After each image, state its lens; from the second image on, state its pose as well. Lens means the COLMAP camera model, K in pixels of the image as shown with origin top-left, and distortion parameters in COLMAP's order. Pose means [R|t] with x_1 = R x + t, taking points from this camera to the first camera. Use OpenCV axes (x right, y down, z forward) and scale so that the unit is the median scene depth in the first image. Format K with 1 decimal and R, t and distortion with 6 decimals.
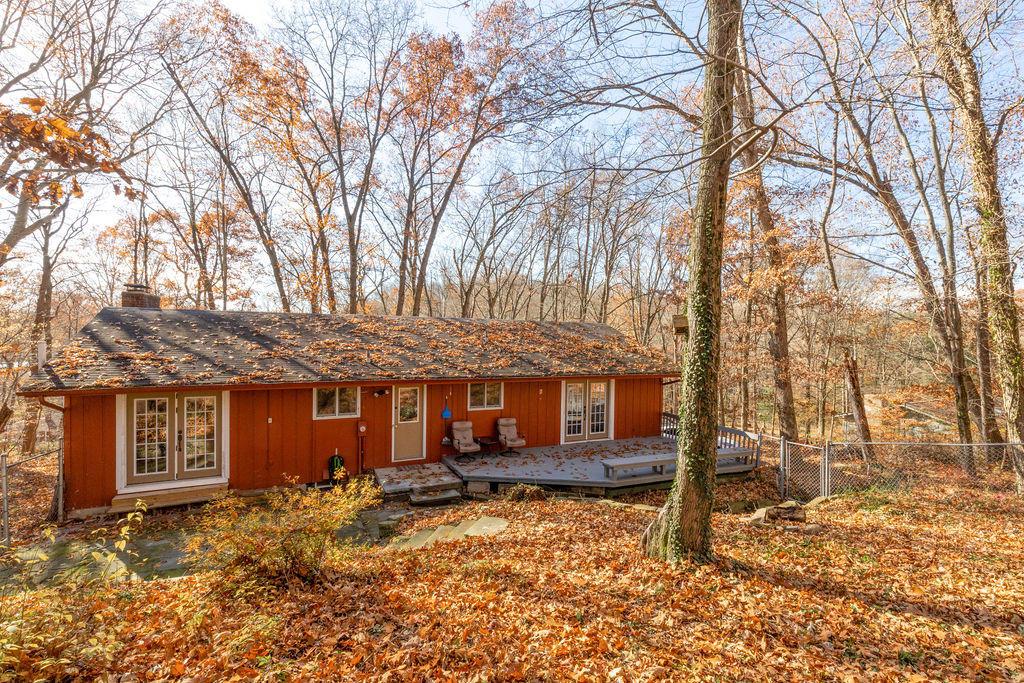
lens RADIAL K [[460.6, 0, 503.1], [0, 460.6, 341.5], [0, 0, 1]] dist [0.003025, 0.000012]
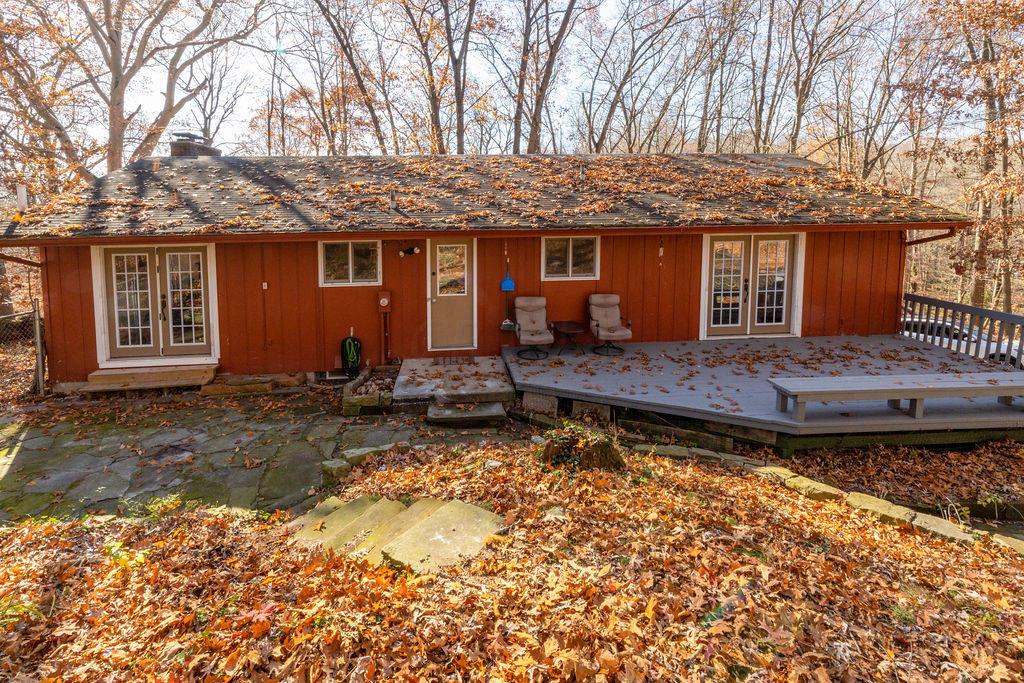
lens RADIAL K [[481.4, 0, 486.9], [0, 481.4, 256.6], [0, 0, 1]] dist [0.001359, -0.000013]
pose [[0.939592, 0.004484, -0.342268, 0.087495], [0.023708, 0.996660, 0.078140, 0.063327], [0.341475, -0.081534, 0.936348, 0.351630]]
